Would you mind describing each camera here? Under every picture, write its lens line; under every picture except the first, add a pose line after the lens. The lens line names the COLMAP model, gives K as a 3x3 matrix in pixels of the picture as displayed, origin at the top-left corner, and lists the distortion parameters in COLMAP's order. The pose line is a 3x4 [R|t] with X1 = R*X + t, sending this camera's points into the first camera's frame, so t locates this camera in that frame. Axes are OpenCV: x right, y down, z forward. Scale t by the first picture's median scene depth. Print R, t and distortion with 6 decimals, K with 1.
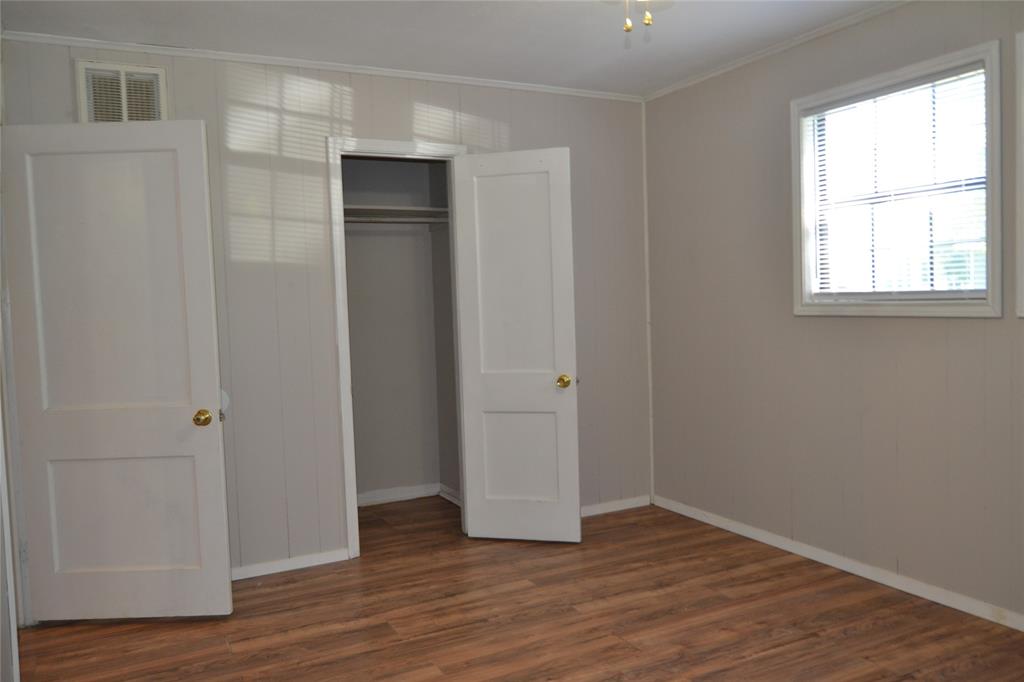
lens RADIAL K [[798.4, 0, 512.9], [0, 798.4, 342.7], [0, 0, 1]] dist [-0.025323, 0.020234]
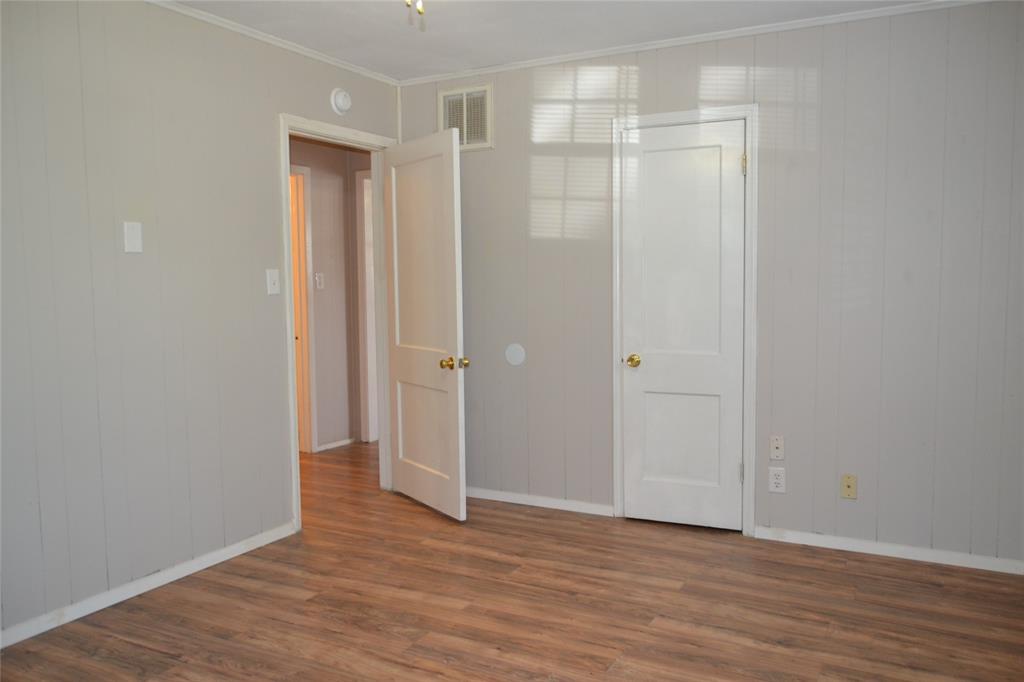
lens RADIAL K [[798.4, 0, 510.8], [0, 798.4, 339.2], [0, 0, 1]] dist [-0.025323, 0.020234]
pose [[0.563998, 0.092788, -0.820547, 0.613874], [-0.057661, 0.995667, 0.072957, -0.037178], [0.823761, 0.006166, 0.566904, 0.302309]]
